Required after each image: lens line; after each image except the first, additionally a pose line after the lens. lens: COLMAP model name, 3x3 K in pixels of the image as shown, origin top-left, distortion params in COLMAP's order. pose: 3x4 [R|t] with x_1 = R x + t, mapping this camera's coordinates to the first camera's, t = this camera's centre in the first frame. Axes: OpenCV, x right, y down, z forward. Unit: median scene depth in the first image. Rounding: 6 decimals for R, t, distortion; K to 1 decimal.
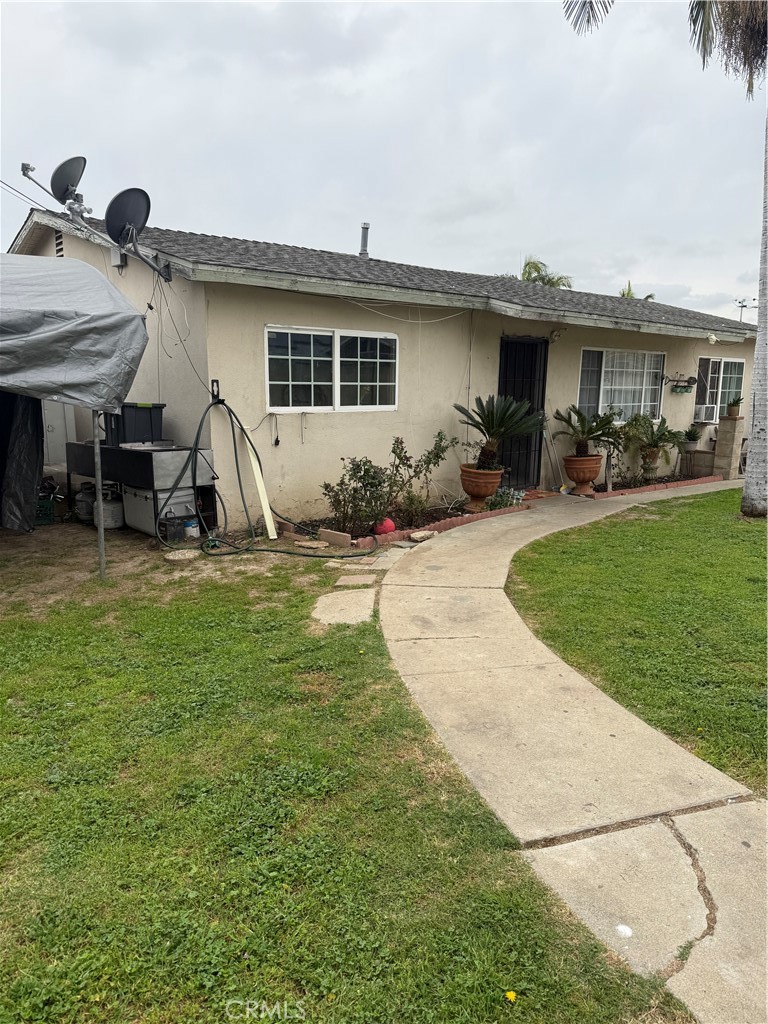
lens RADIAL K [[732.4, 0, 380.9], [0, 732.4, 516.7], [0, 0, 1]] dist [0.063734, -0.082954]
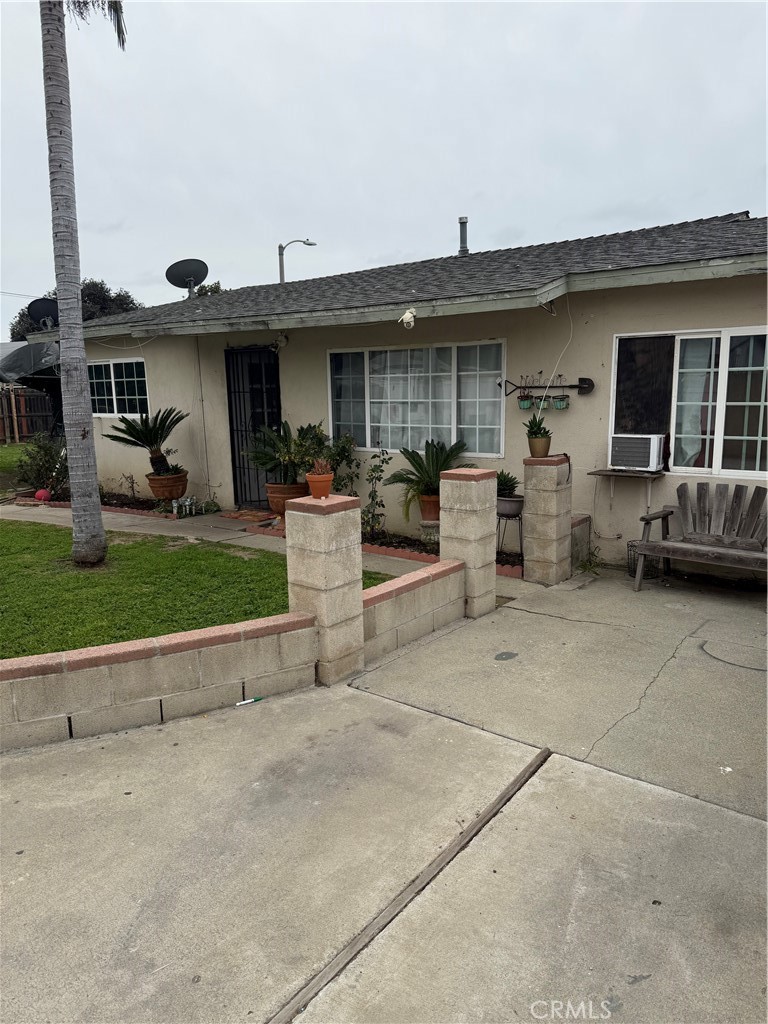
lens RADIAL K [[732.4, 0, 380.9], [0, 732.4, 516.7], [0, 0, 1]] dist [0.063734, -0.082954]
pose [[0.229658, 0.152182, -0.961300, 1.336693], [-0.158568, 0.980354, 0.117316, -0.191027], [0.960267, 0.125489, 0.249277, 1.087683]]
